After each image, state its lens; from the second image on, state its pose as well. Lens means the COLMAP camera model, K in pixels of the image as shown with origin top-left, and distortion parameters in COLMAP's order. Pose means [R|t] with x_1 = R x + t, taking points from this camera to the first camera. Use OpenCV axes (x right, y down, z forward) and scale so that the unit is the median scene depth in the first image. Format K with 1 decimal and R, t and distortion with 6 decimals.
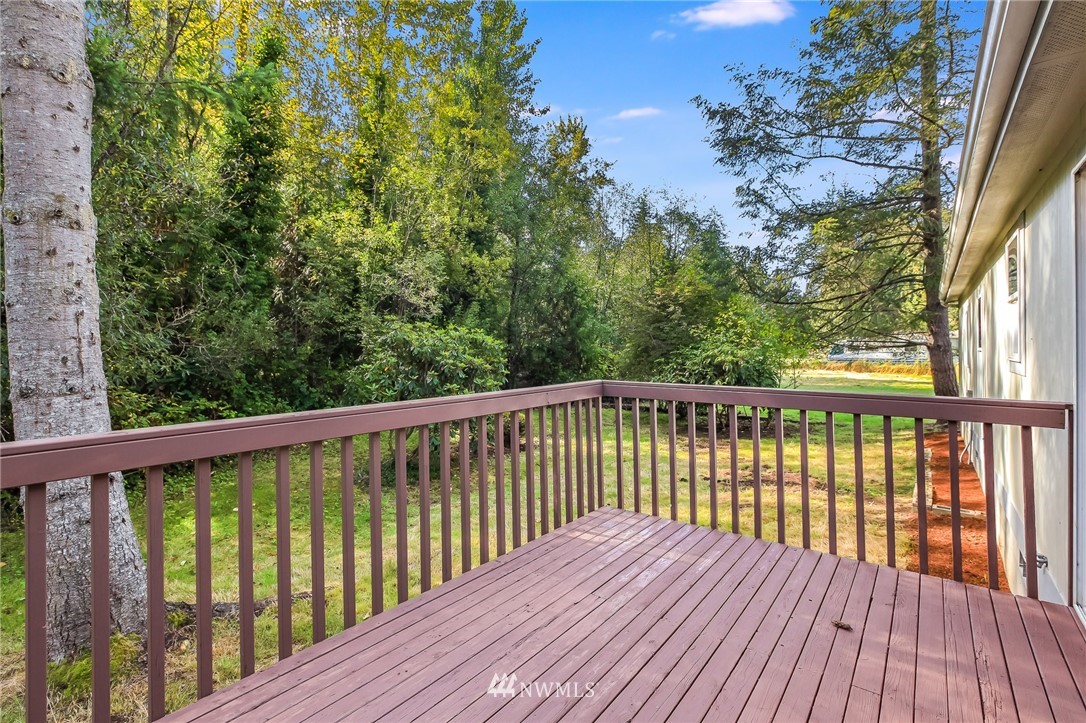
lens RADIAL K [[494.8, 0, 540.9], [0, 494.8, 344.0], [0, 0, 1]] dist [-0.039958, 0.011853]
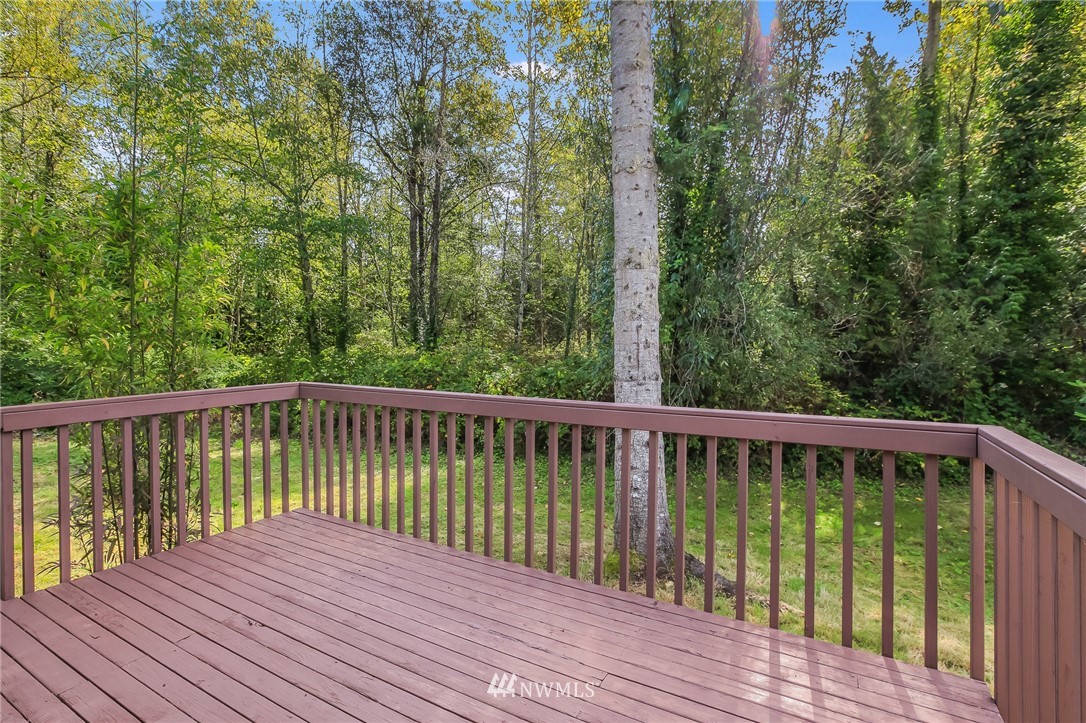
lens RADIAL K [[519.5, 0, 550.8], [0, 519.5, 345.6], [0, 0, 1]] dist [-0.035058, 0.024143]
pose [[0.164707, 0.004191, -0.986334, 0.565443], [-0.005411, 0.999980, 0.003345, -0.008486], [0.986328, 0.004786, 0.164726, 0.489534]]
